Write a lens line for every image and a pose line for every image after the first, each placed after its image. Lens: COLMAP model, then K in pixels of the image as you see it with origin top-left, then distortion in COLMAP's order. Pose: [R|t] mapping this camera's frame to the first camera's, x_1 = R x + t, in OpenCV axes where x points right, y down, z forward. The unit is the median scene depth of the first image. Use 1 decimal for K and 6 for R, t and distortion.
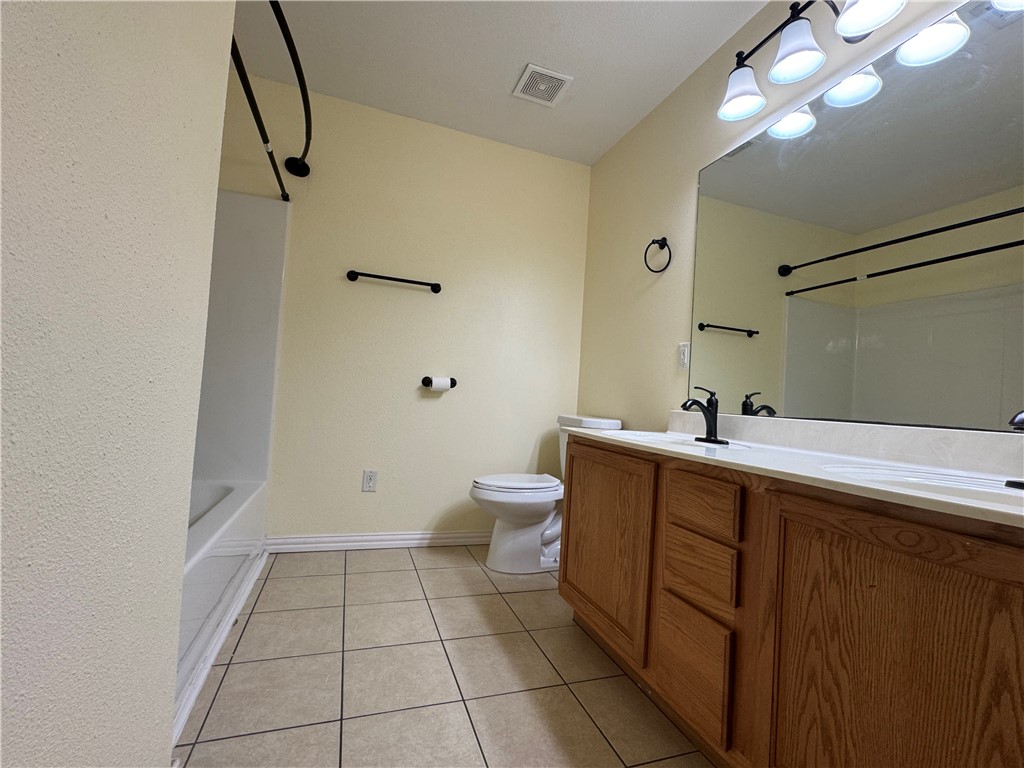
lens RADIAL K [[450.0, 0, 510.7], [0, 450.0, 382.9], [0, 0, 1]] dist [-0.001386, -0.000227]
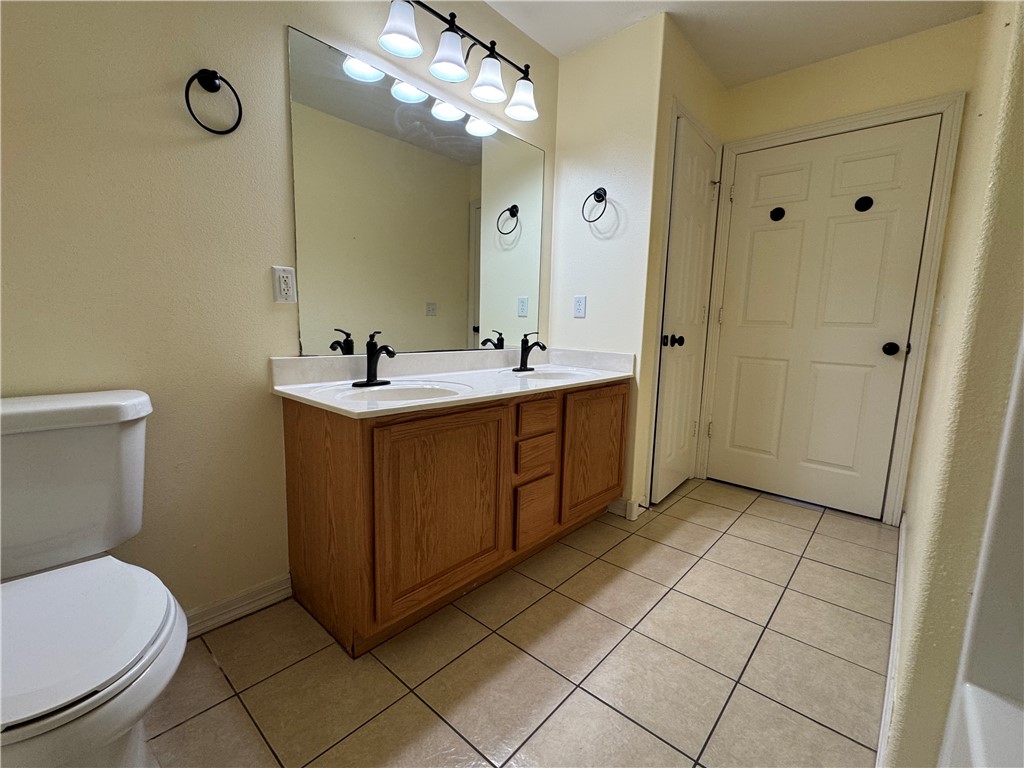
lens RADIAL K [[450.0, 0, 510.7], [0, 450.0, 382.9], [0, 0, 1]] dist [-0.001386, -0.000227]
pose [[-0.479962, -0.194979, 0.855348, -0.587228], [-0.093820, 0.980806, 0.170933, -0.077302], [-0.872258, 0.001792, -0.489042, 1.265934]]
